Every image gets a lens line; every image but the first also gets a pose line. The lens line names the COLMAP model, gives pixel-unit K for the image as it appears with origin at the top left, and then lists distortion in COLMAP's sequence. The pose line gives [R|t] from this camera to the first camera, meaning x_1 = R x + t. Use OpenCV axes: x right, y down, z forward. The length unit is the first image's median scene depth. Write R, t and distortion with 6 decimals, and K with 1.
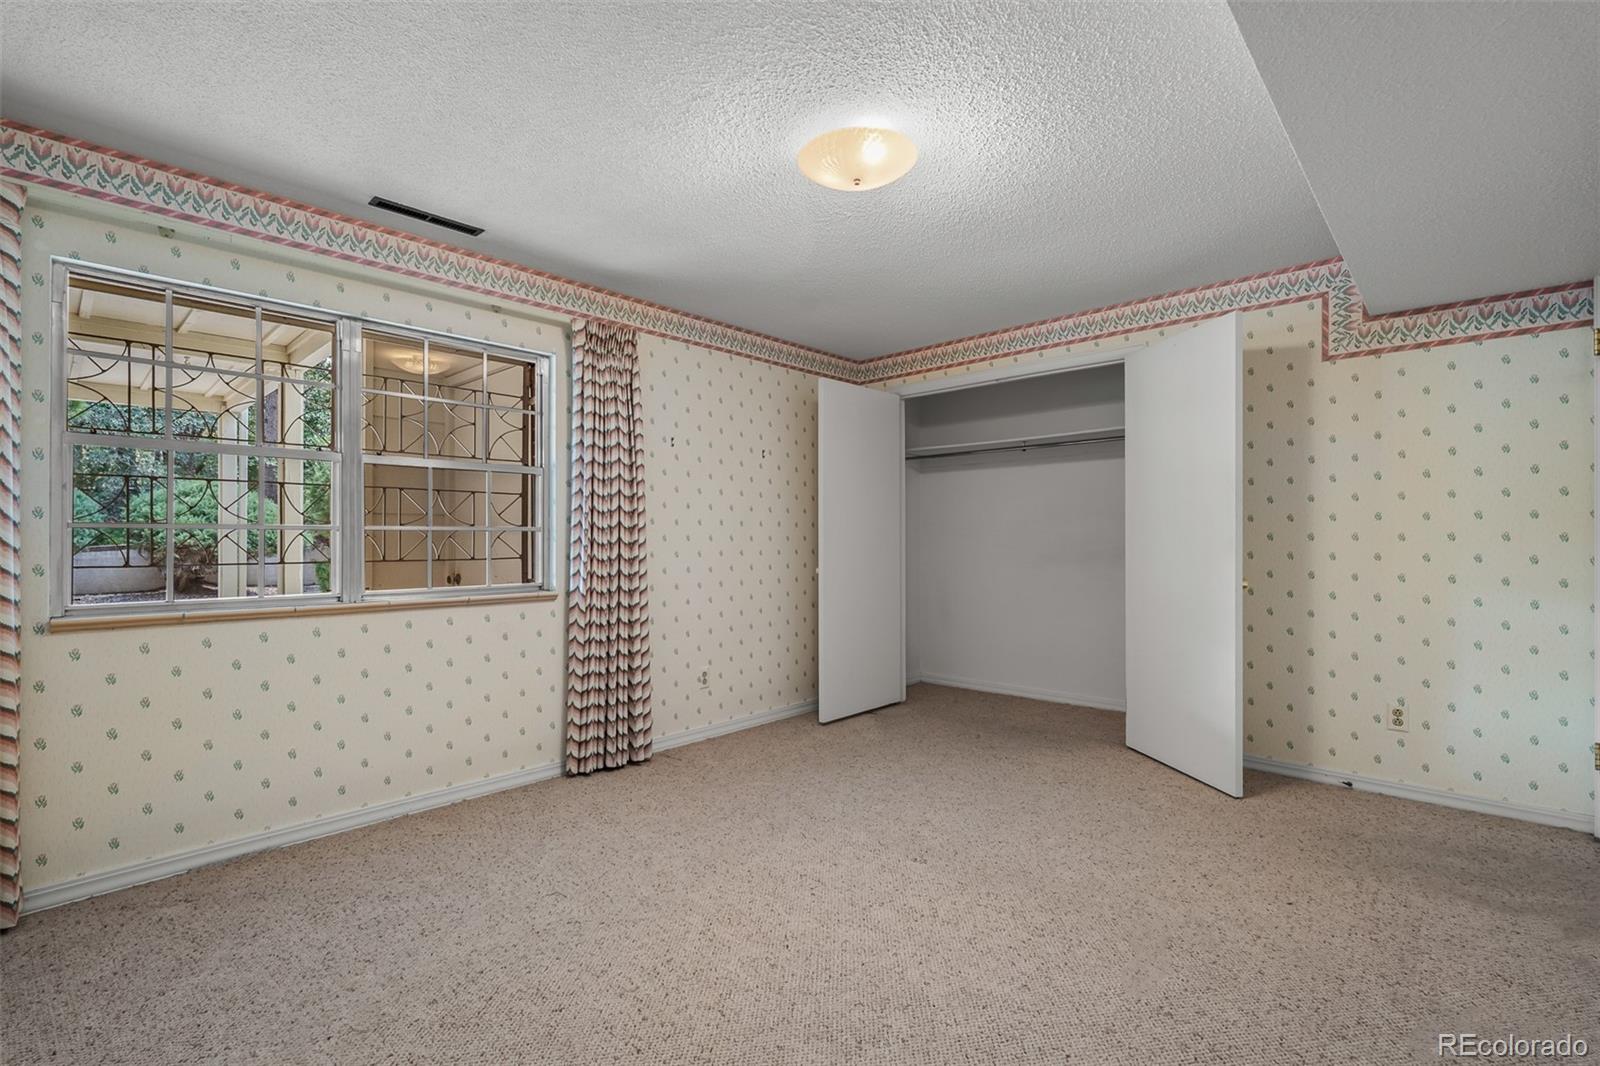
lens RADIAL K [[717.1, 0, 804.7], [0, 717.1, 536.4], [0, 0, 1]] dist [-0.007523, 0.002037]
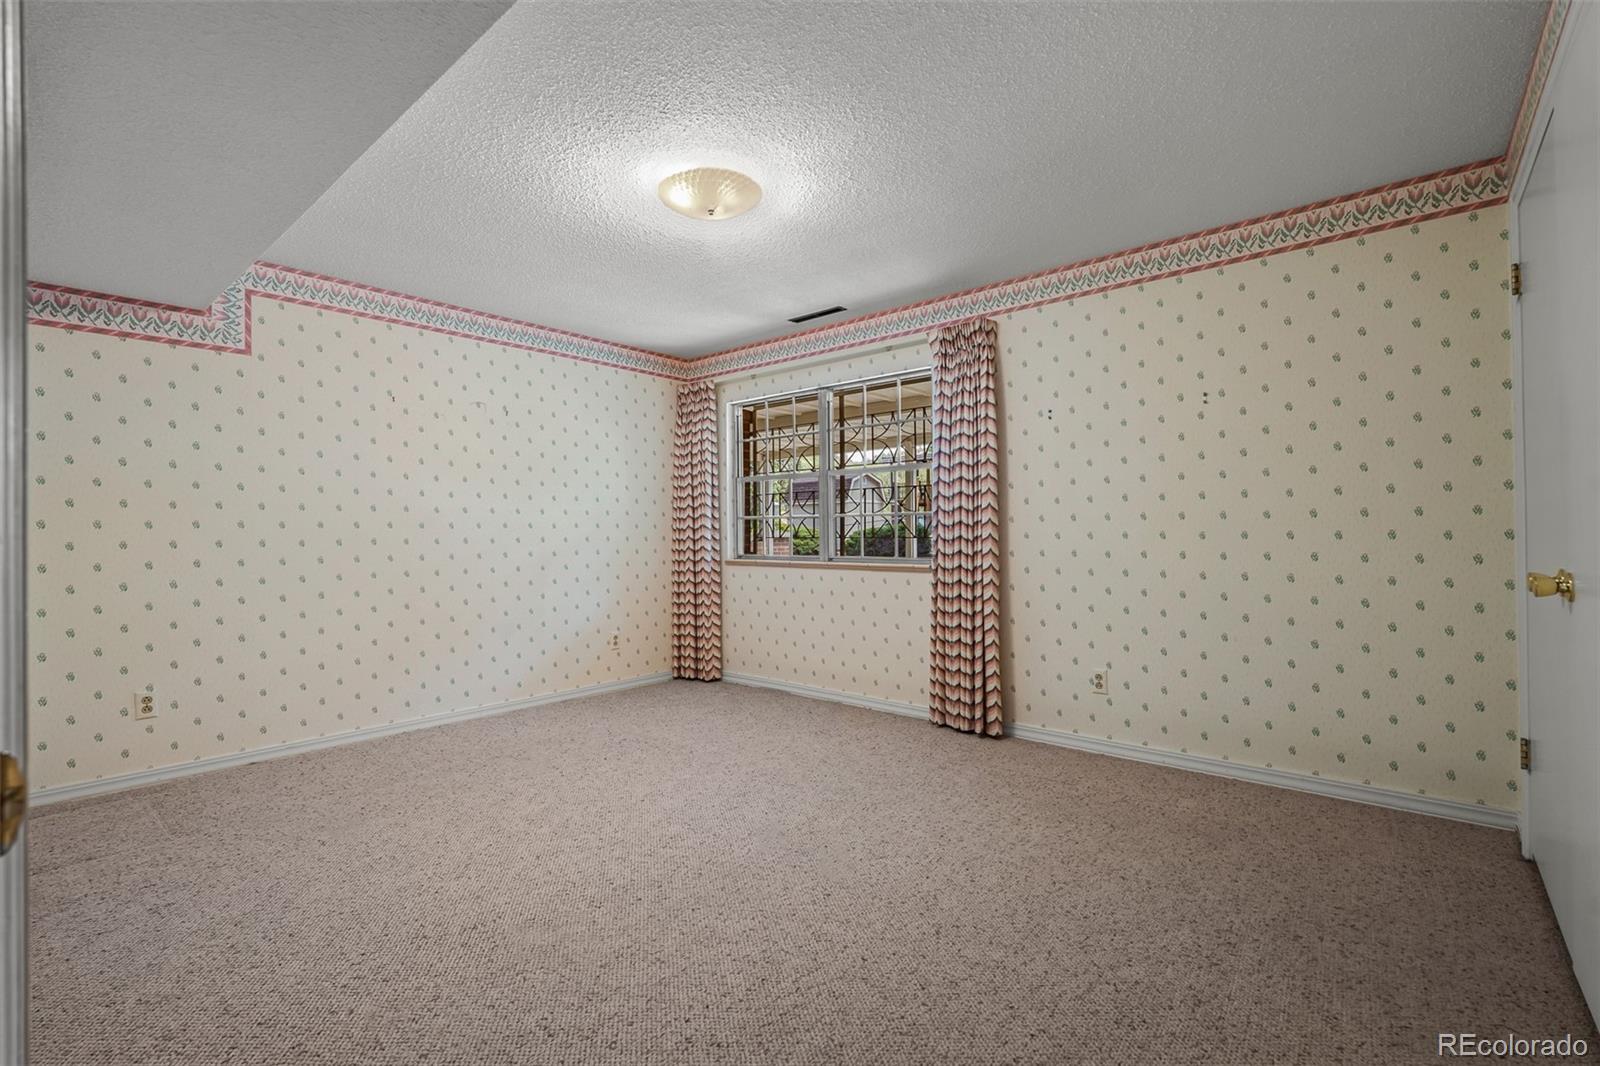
lens RADIAL K [[717.1, 0, 804.0], [0, 717.1, 531.0], [0, 0, 1]] dist [-0.007523, 0.002037]
pose [[0.038645, -0.001075, -0.999252, 0.888240], [0.010596, 0.999944, -0.000666, 0.019488], [0.999197, -0.010563, 0.038654, 0.788535]]
